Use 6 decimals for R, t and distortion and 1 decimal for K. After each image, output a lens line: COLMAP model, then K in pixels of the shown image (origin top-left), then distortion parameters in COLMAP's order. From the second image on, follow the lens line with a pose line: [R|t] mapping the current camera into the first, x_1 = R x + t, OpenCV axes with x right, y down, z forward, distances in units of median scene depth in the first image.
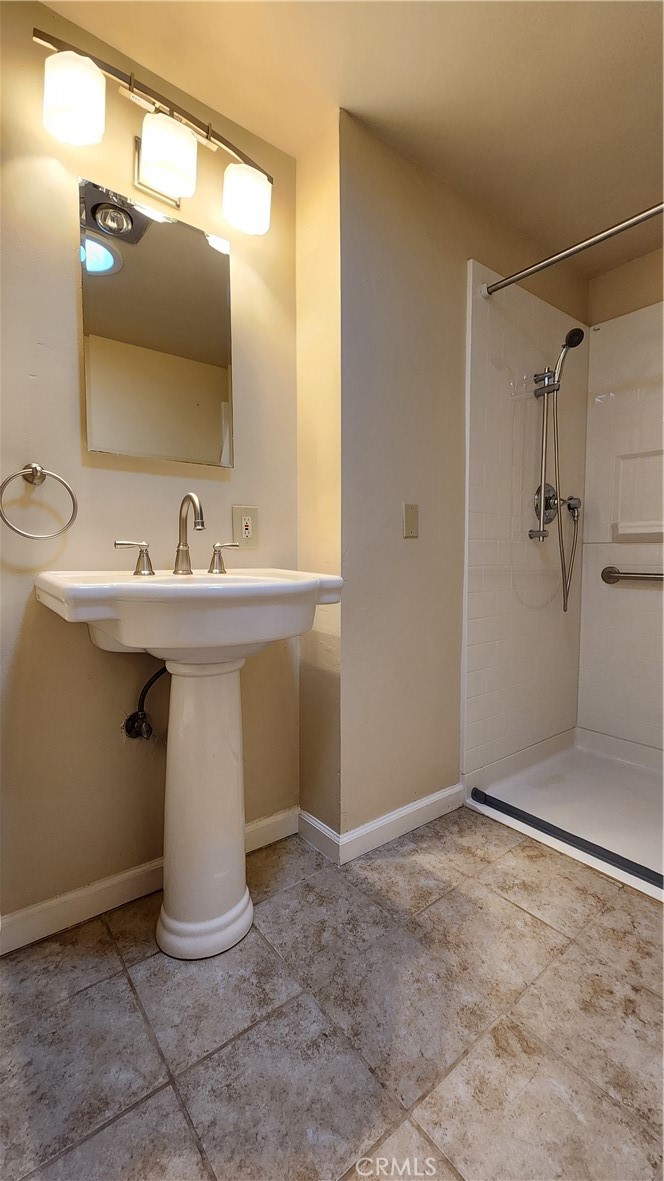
lens RADIAL K [[481.7, 0, 331.4], [0, 481.7, 584.1], [0, 0, 1]] dist [-0.002796, -0.000086]
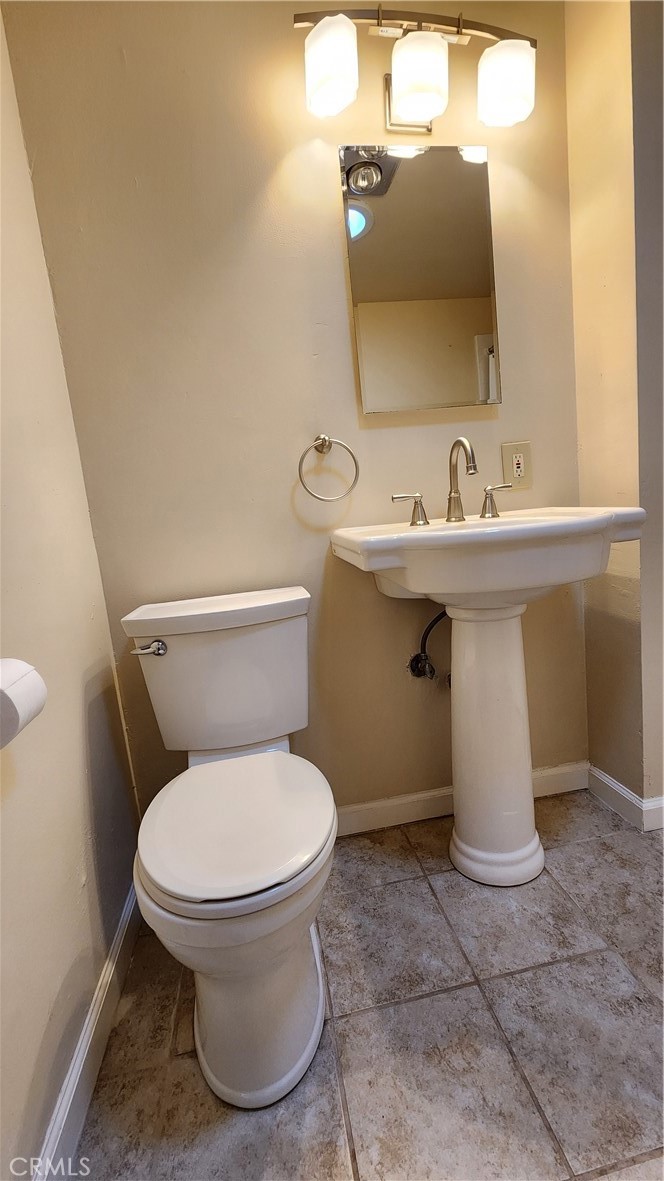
lens RADIAL K [[481.7, 0, 333.6], [0, 481.7, 584.2], [0, 0, 1]] dist [-0.002796, -0.000086]
pose [[0.869967, -0.024568, -0.492497, -0.038669], [0.076524, 0.993385, 0.085621, 0.004458], [0.487135, -0.112175, 0.866092, -0.010670]]
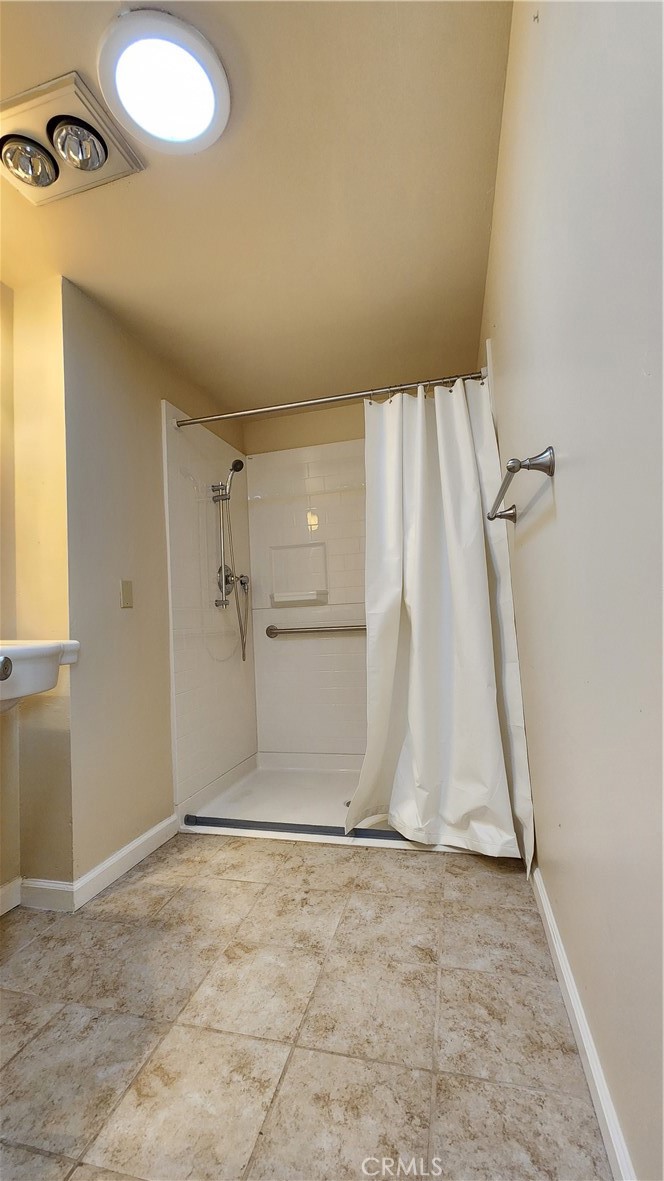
lens RADIAL K [[481.7, 0, 328.3], [0, 481.7, 587.0], [0, 0, 1]] dist [-0.002796, -0.000086]
pose [[0.797874, -0.001966, 0.602822, -0.210084], [0.087818, 0.989706, -0.113006, 0.043929], [-0.596394, 0.143103, 0.789833, -0.350893]]
